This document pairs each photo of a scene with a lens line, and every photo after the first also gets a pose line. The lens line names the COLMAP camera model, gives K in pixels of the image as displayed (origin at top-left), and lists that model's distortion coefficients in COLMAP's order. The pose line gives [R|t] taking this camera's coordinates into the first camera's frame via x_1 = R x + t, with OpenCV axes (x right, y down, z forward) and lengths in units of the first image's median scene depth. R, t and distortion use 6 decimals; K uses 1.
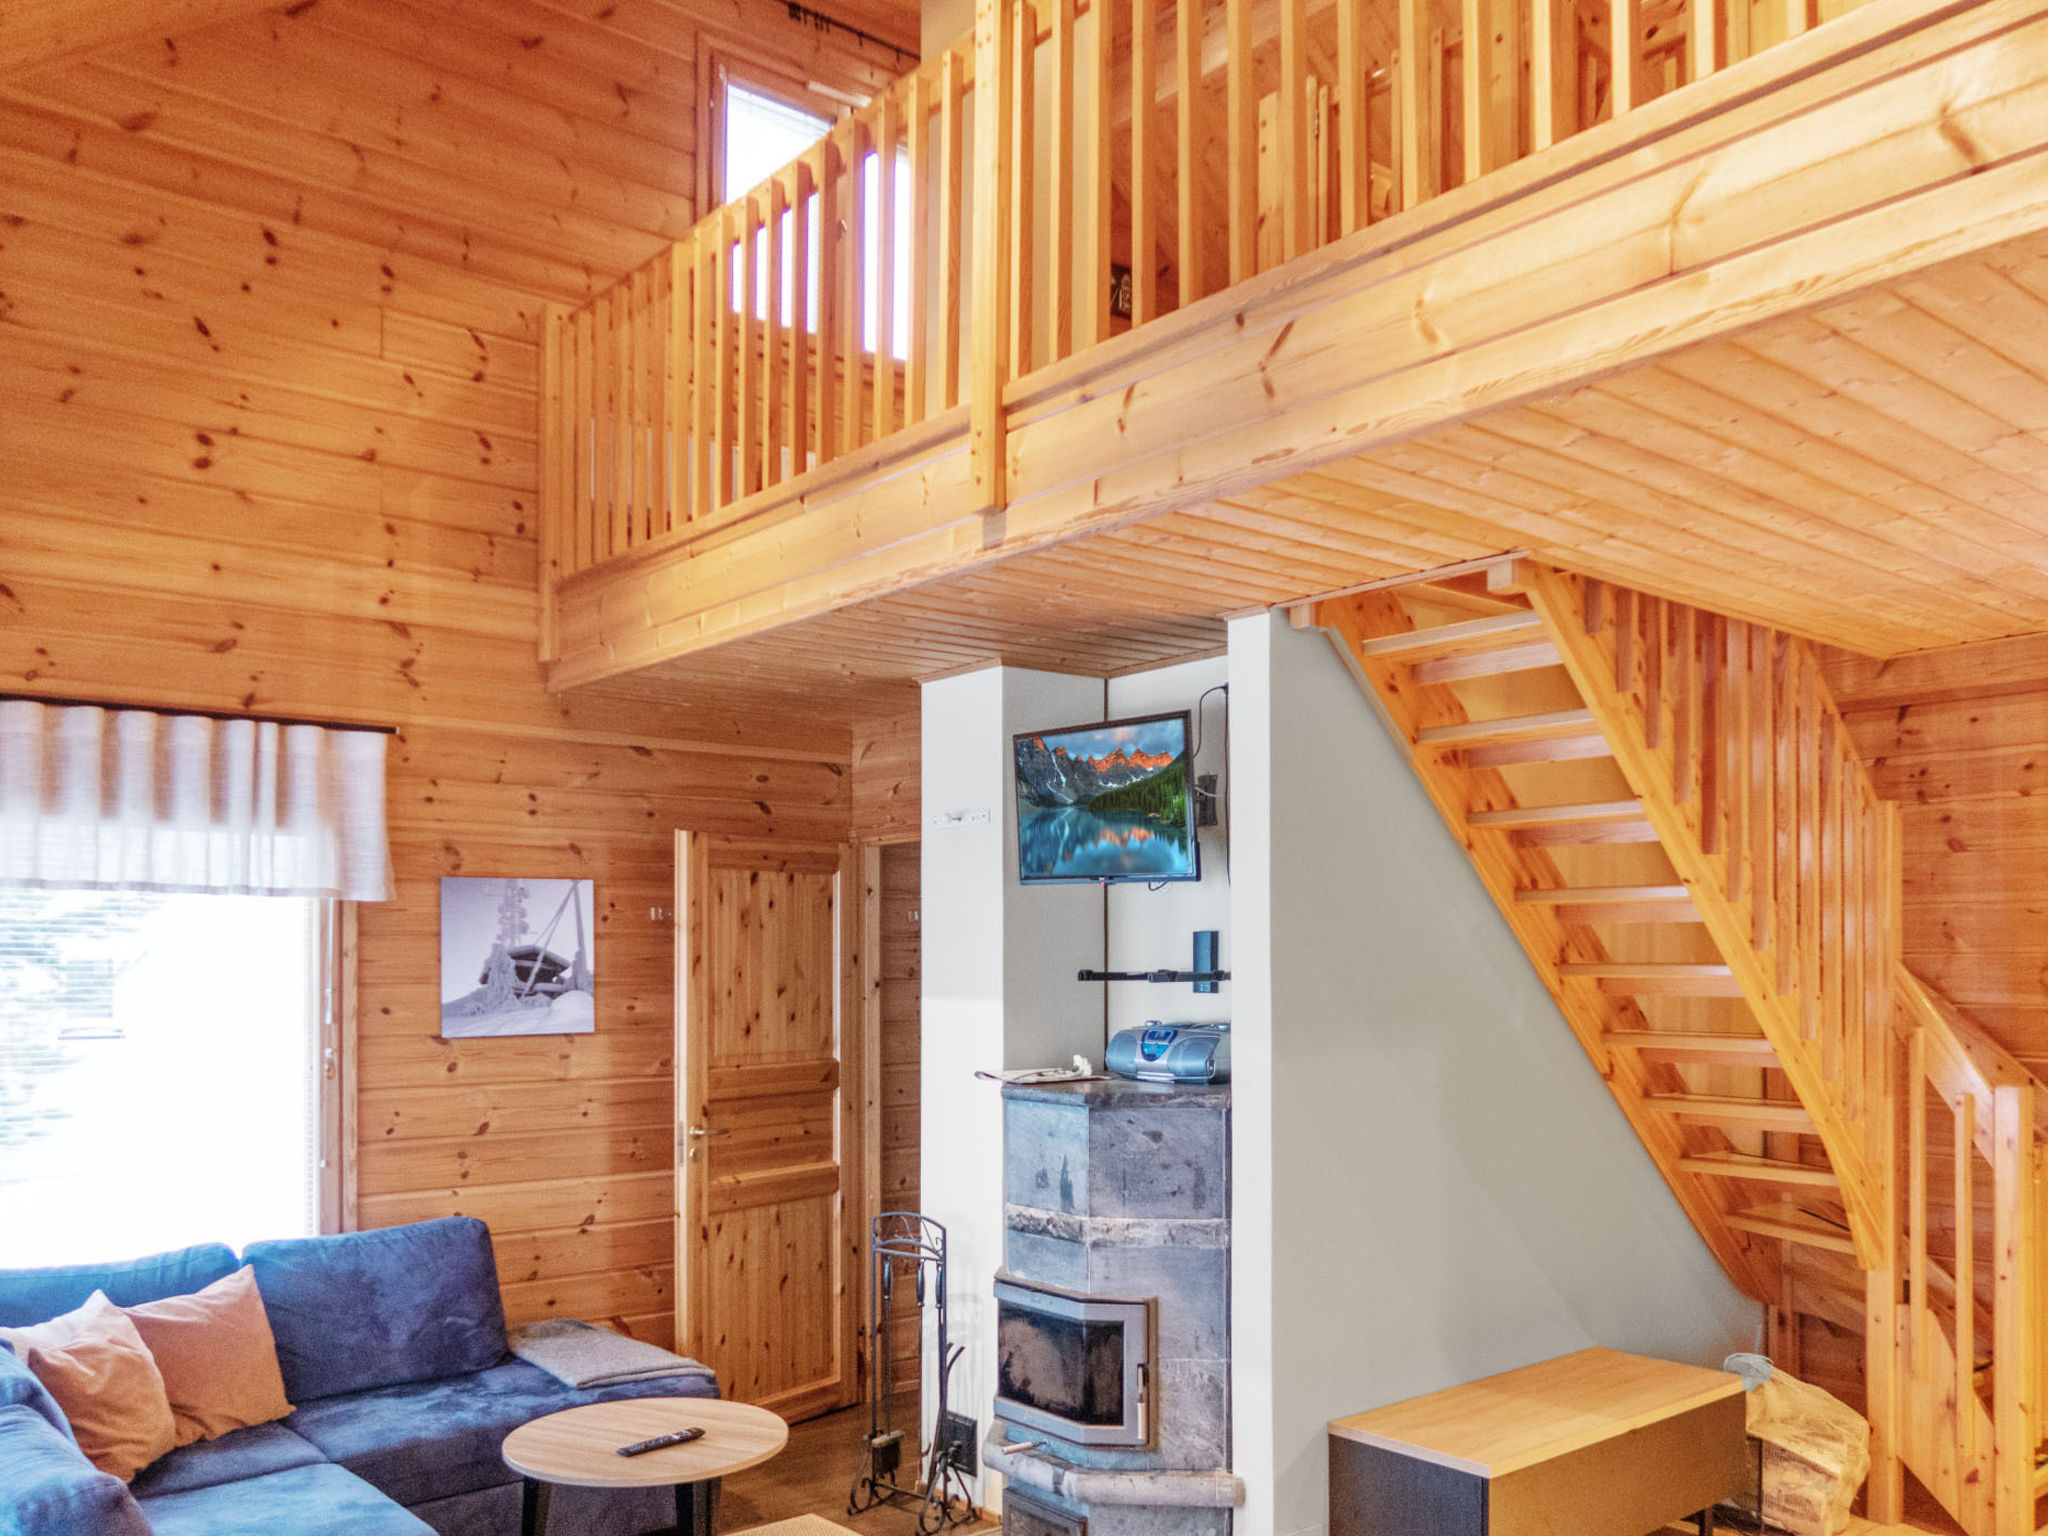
lens RADIAL K [[1559.8, 0, 998.2], [0, 1559.8, 985.5], [0, 0, 1]] dist [-0.018240, 0.002377]
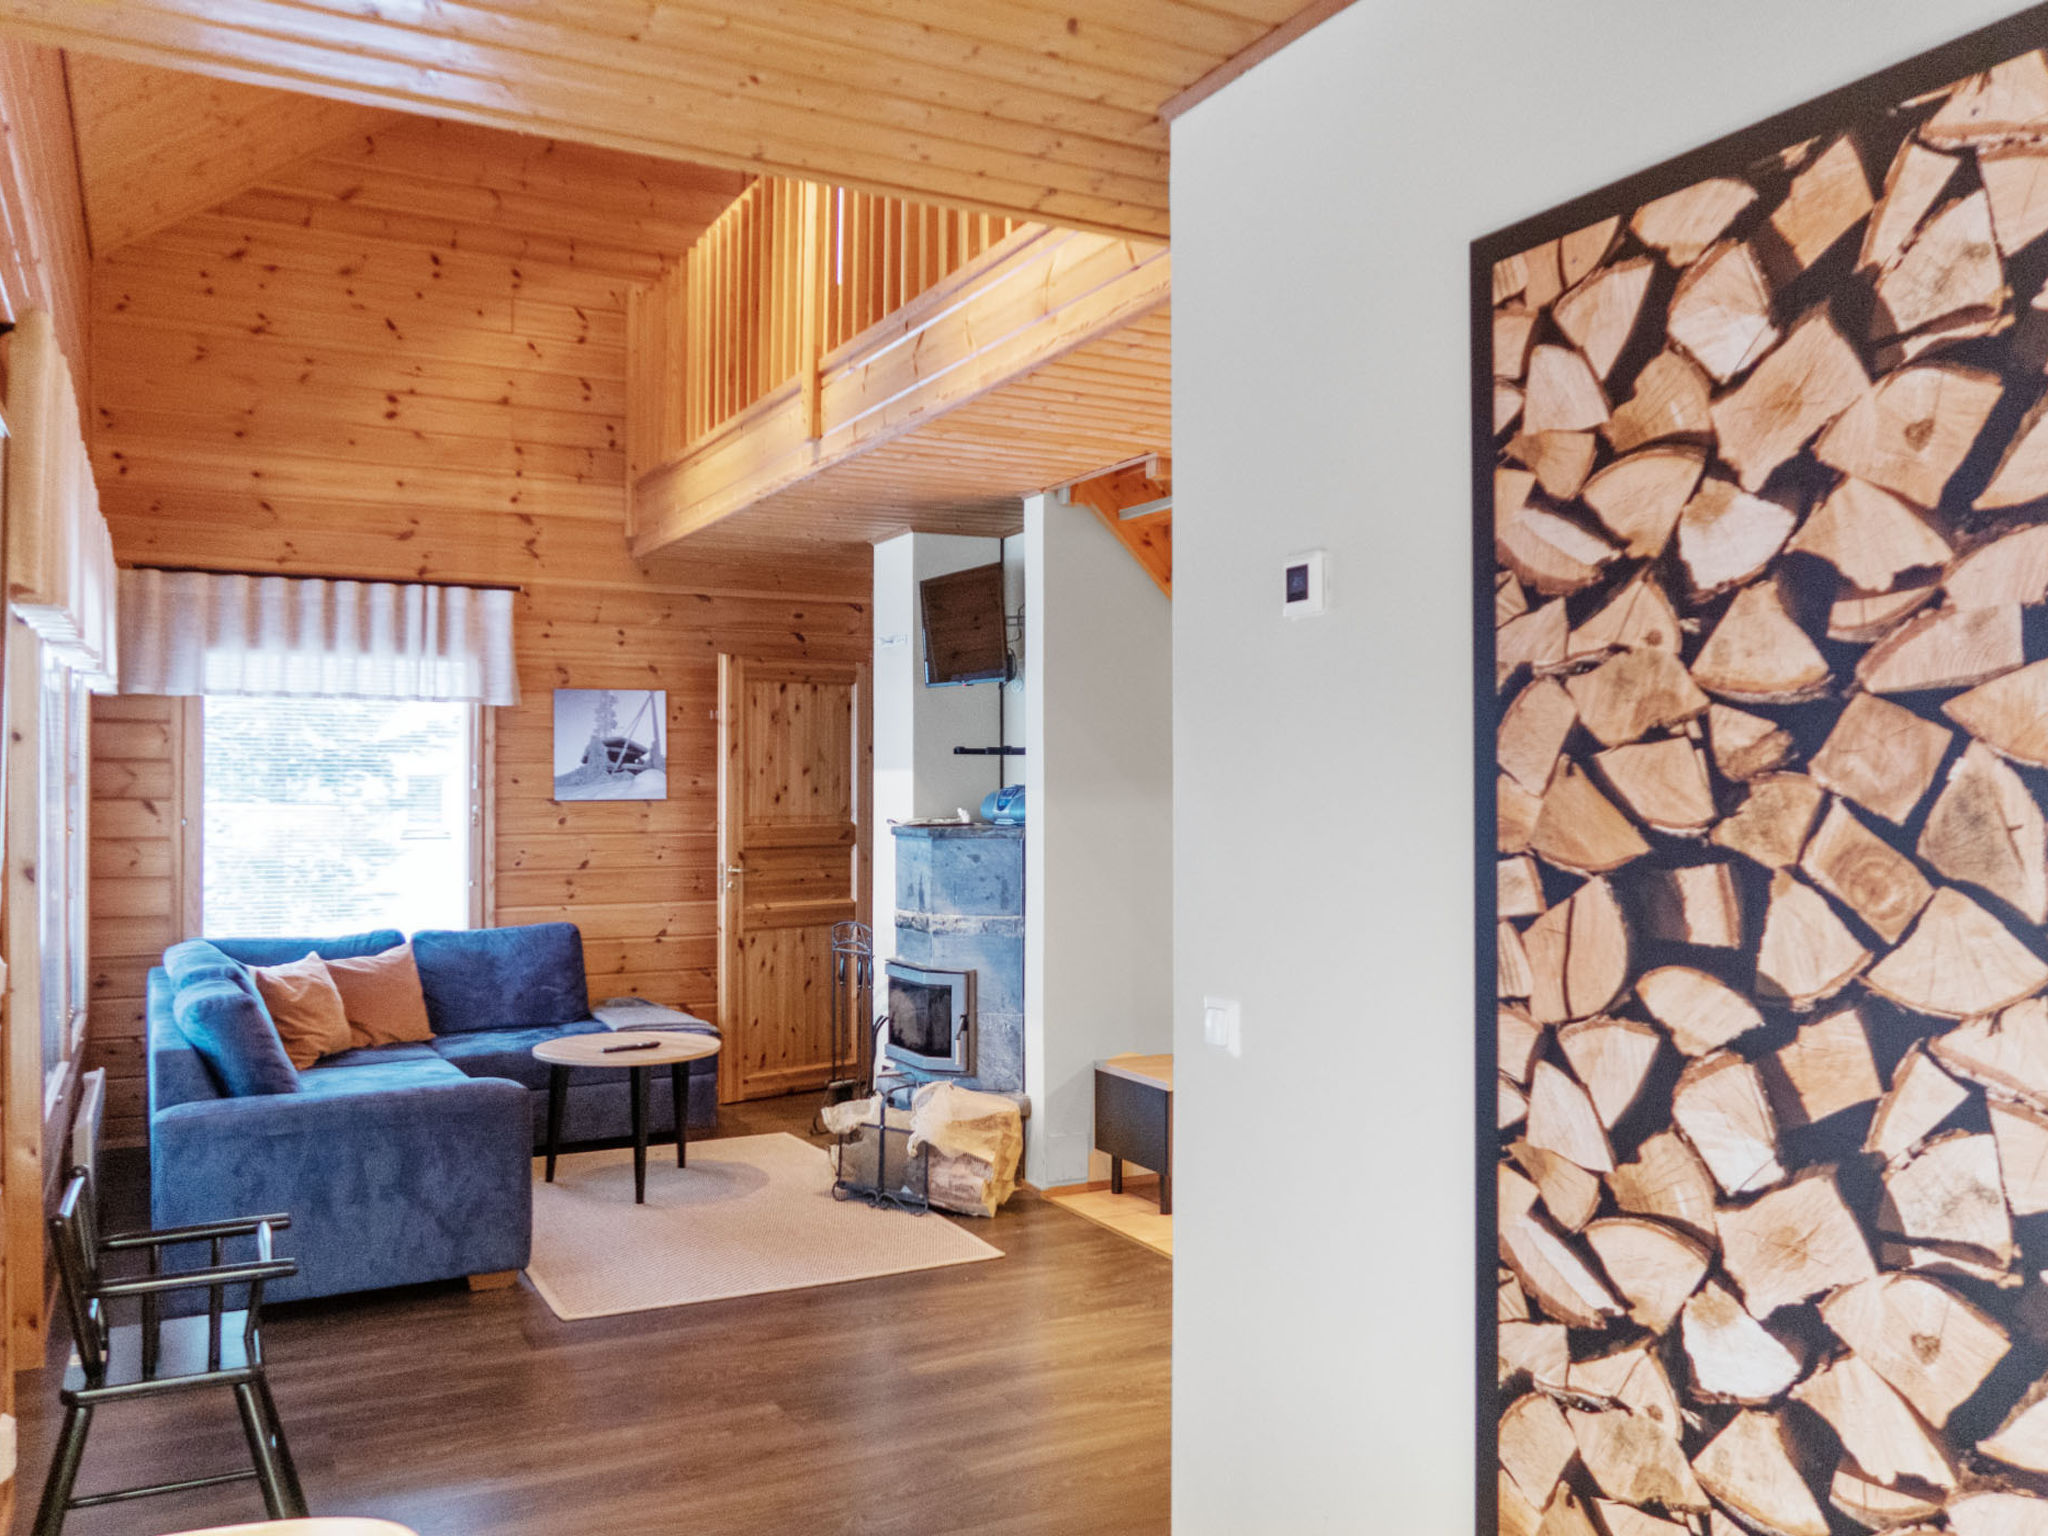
lens RADIAL K [[1504.4, 0, 1023.3], [0, 1504.4, 806.4], [0, 0, 1]] dist [-0.011407, -0.000872]
pose [[0.984000, 0.000907, -0.178167, 0.325476], [-0.001364, 0.999996, -0.002440, 0.042933], [0.178164, 0.002644, 0.983997, -0.300970]]
